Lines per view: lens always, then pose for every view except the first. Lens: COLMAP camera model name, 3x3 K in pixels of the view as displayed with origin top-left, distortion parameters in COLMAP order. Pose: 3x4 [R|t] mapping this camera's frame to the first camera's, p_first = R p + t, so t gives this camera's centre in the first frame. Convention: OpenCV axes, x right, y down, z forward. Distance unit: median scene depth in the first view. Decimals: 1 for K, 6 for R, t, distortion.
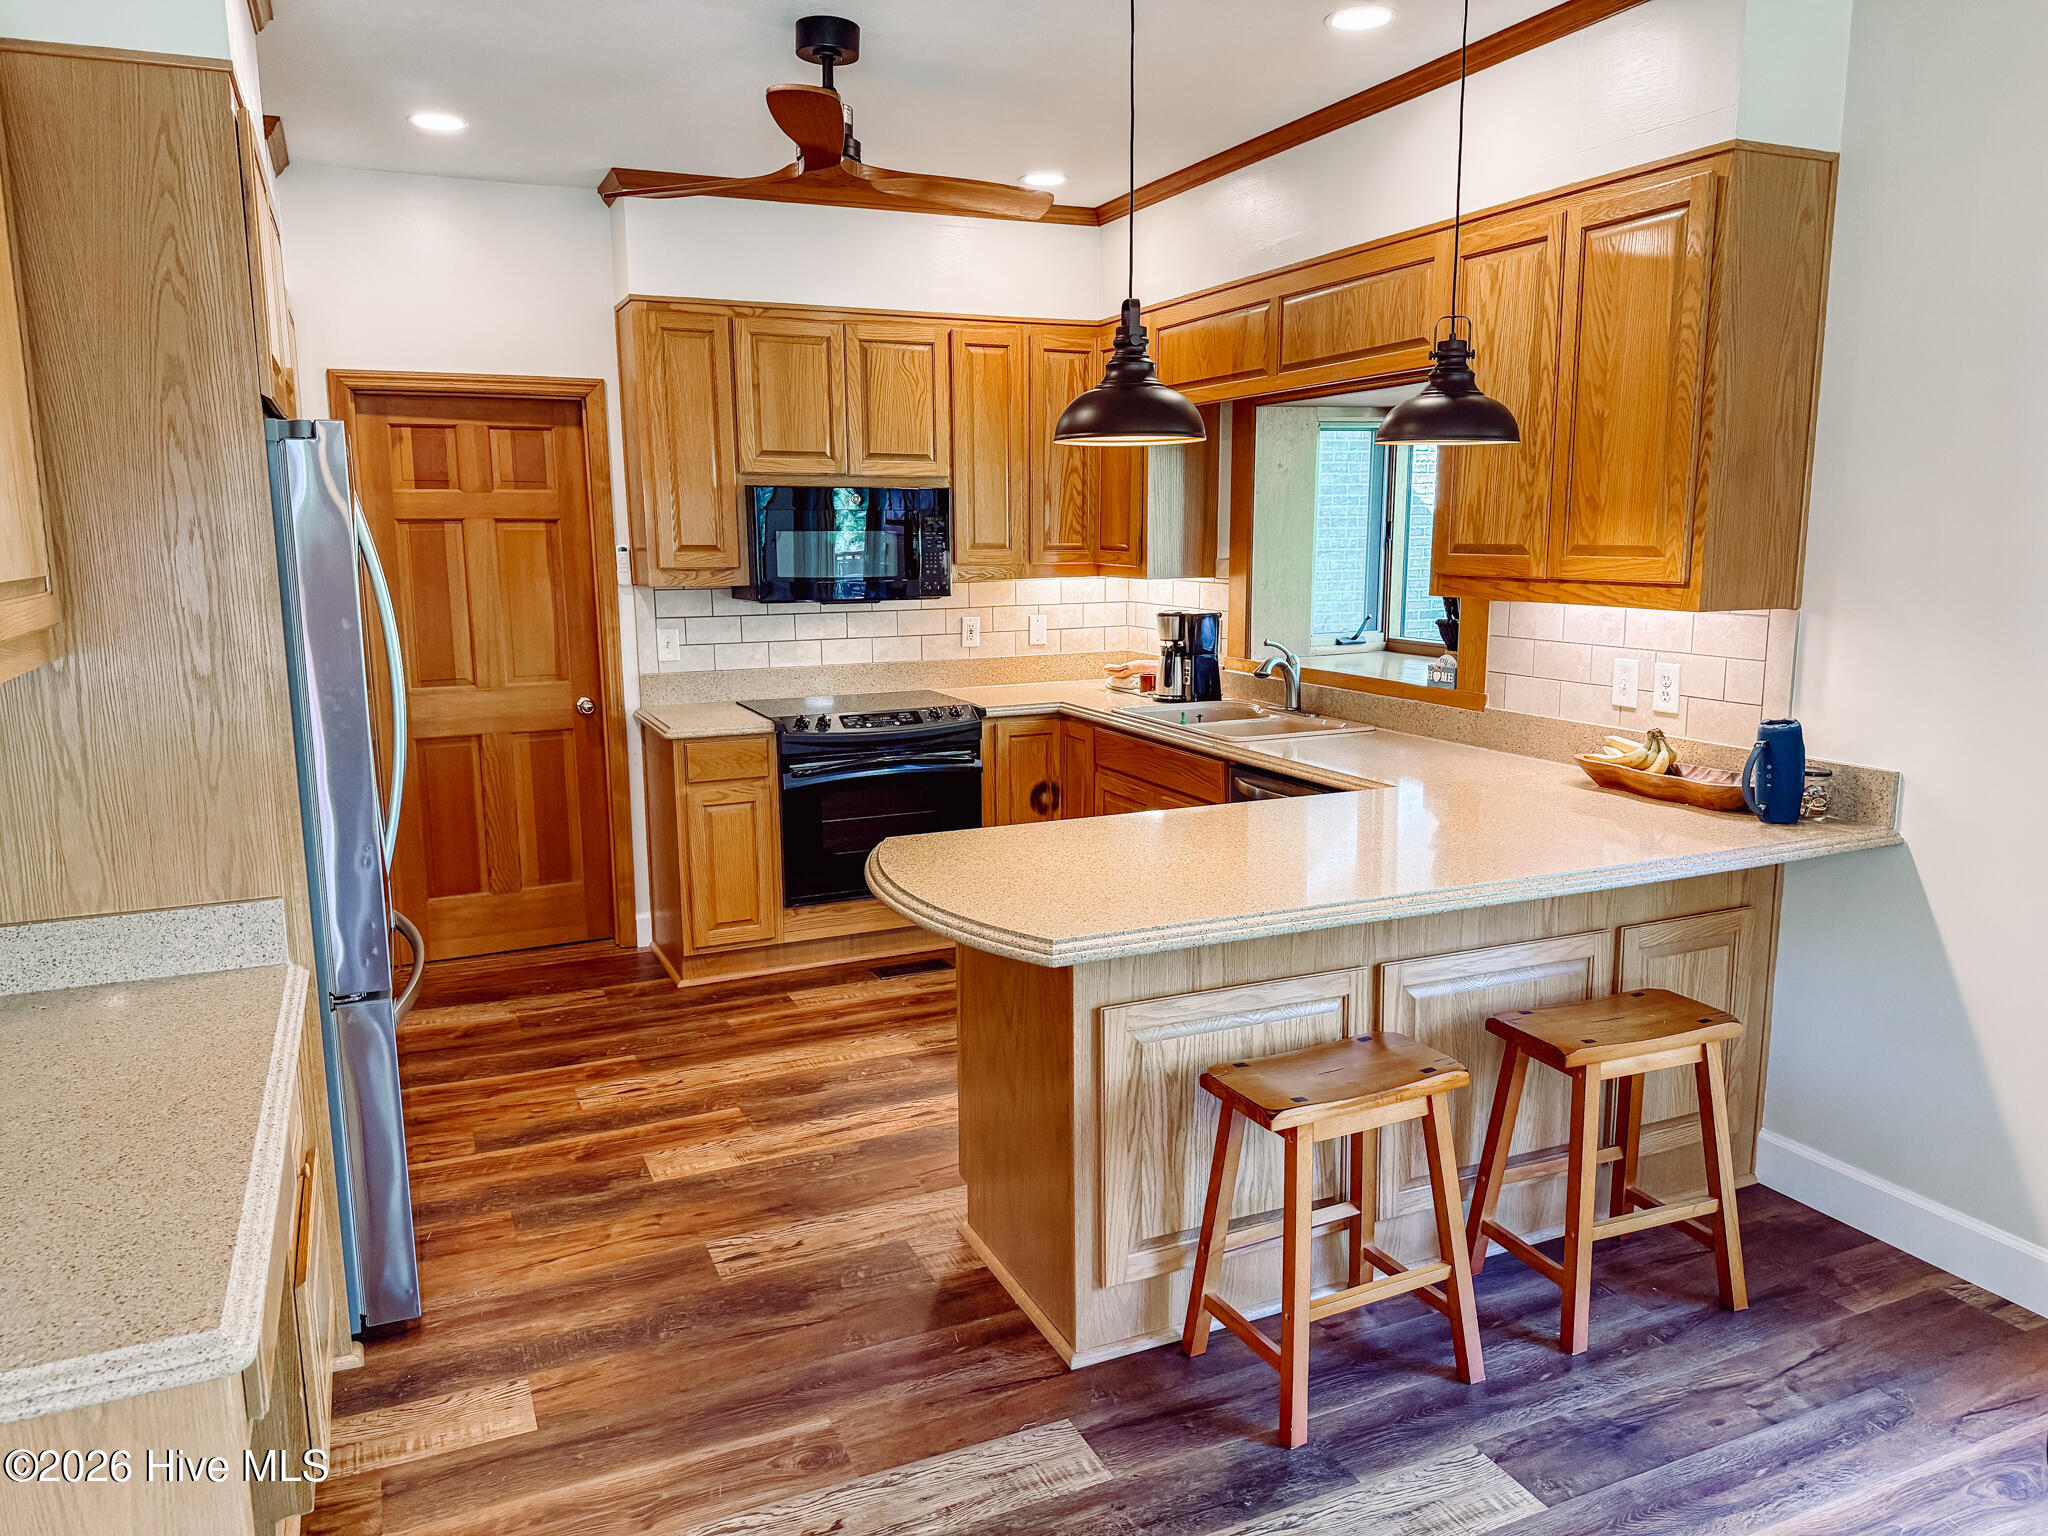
lens RADIAL K [[1446.5, 0, 1034.4], [0, 1446.5, 772.5], [0, 0, 1]] dist [0.049784, -0.051578]
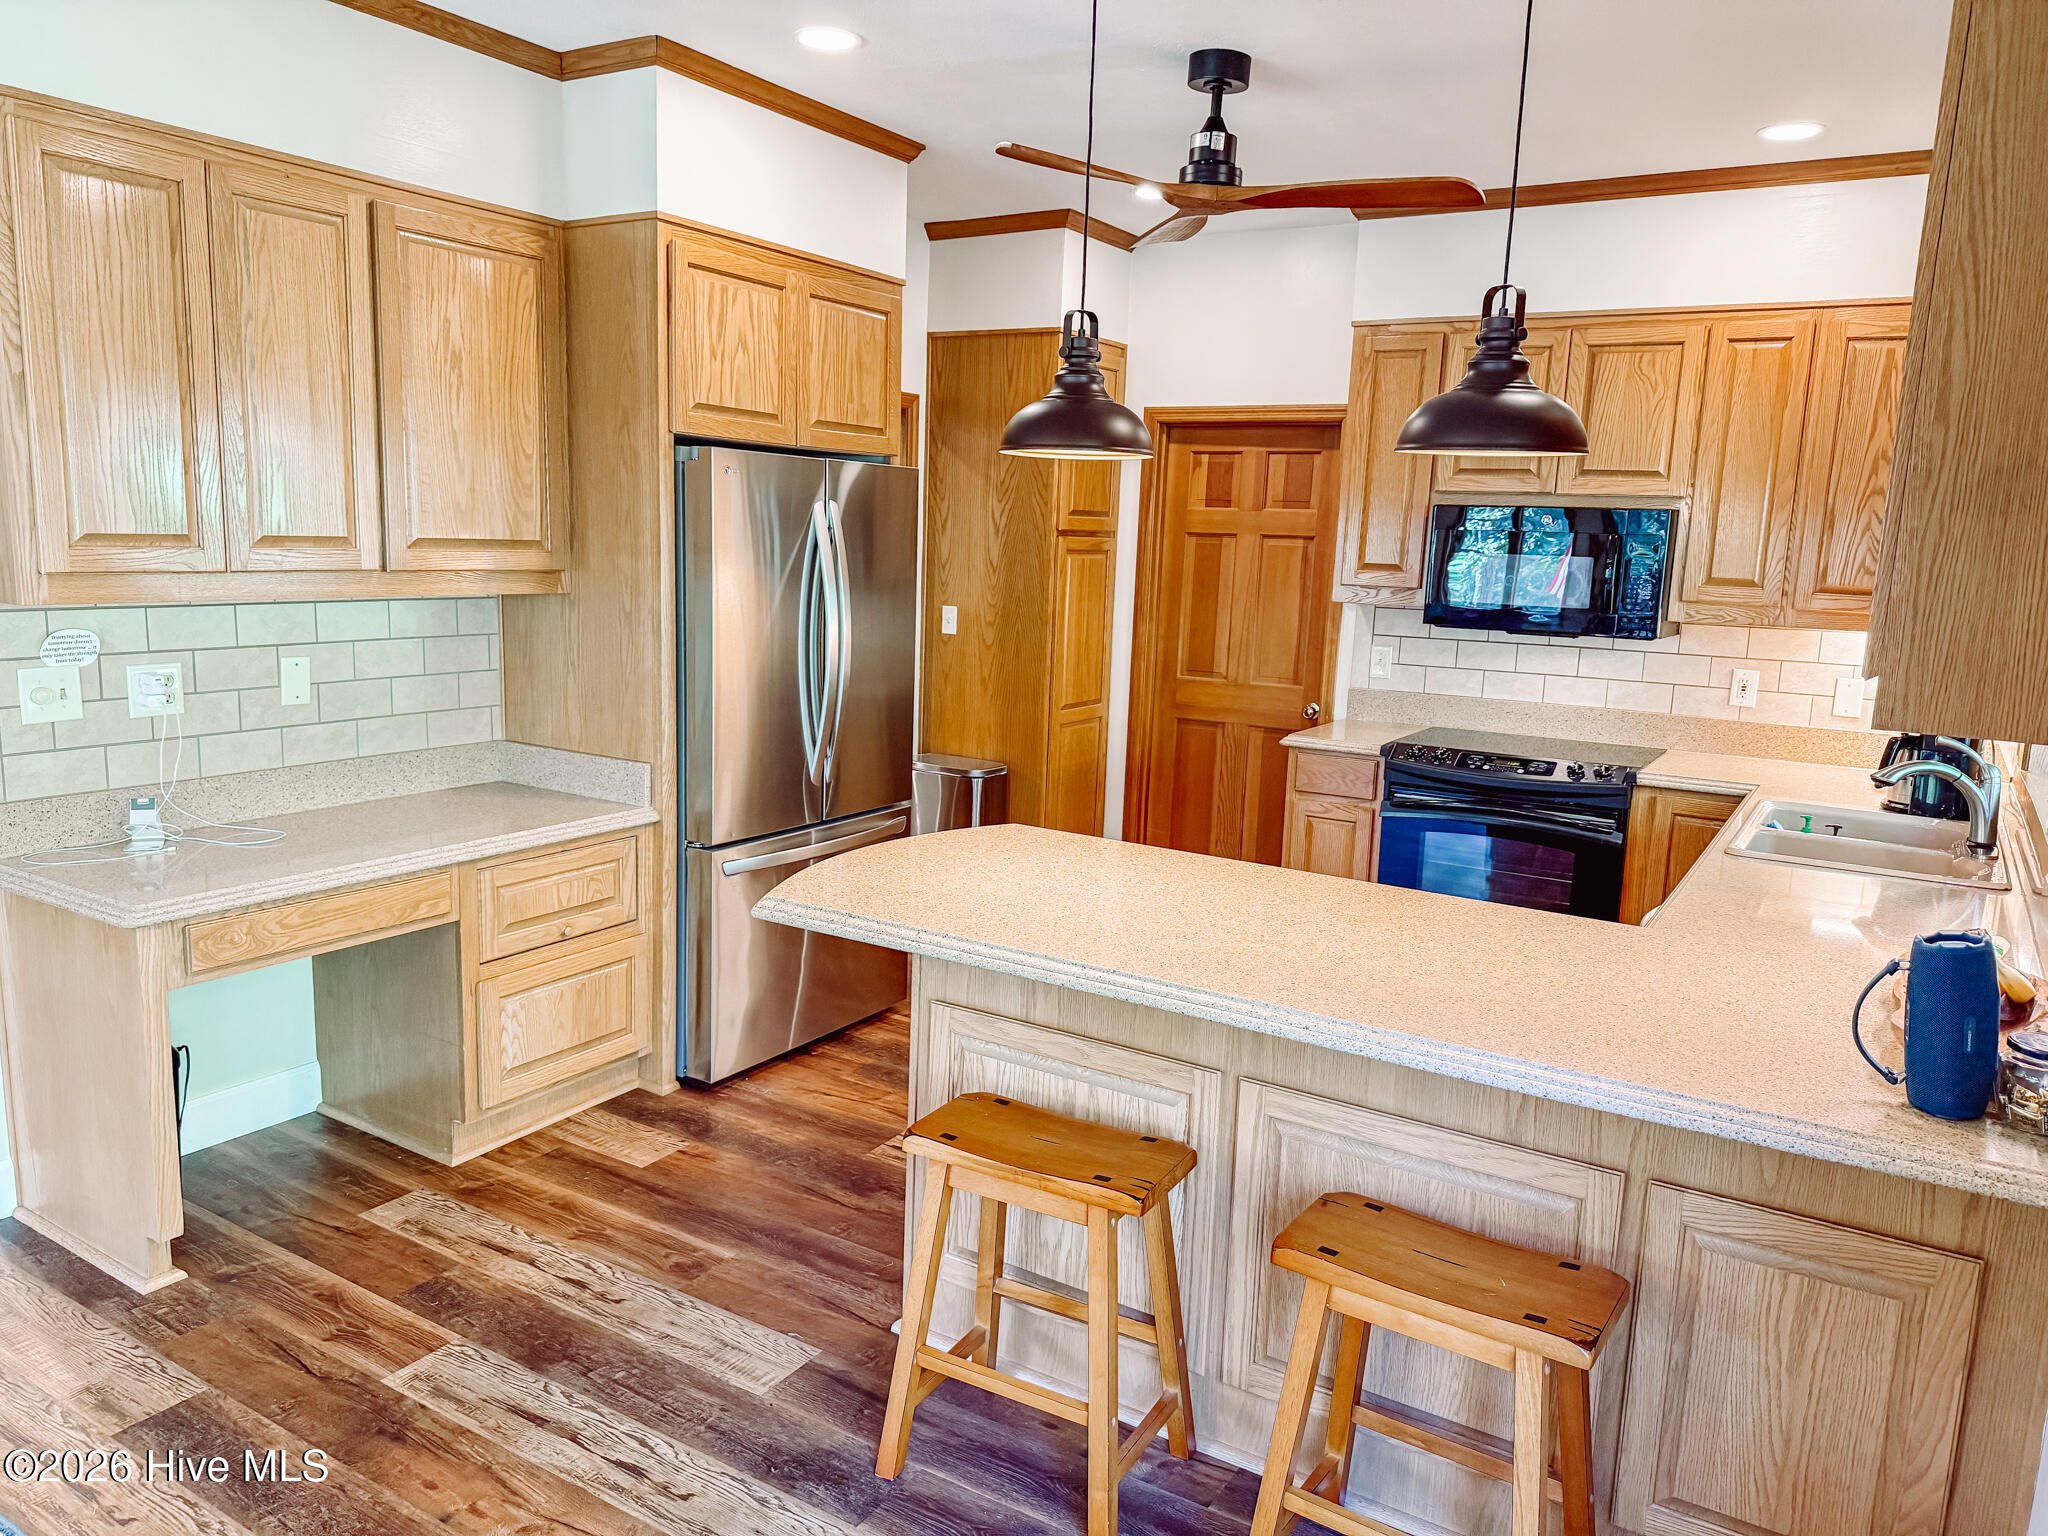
lens RADIAL K [[1446.5, 0, 1035.9], [0, 1446.5, 777.7], [0, 0, 1]] dist [0.049784, -0.051578]
pose [[0.554613, 0.165471, -0.815490, 0.481209], [-0.180545, 0.980611, 0.076187, -0.044606], [0.812285, 0.104978, 0.573735, 0.242272]]
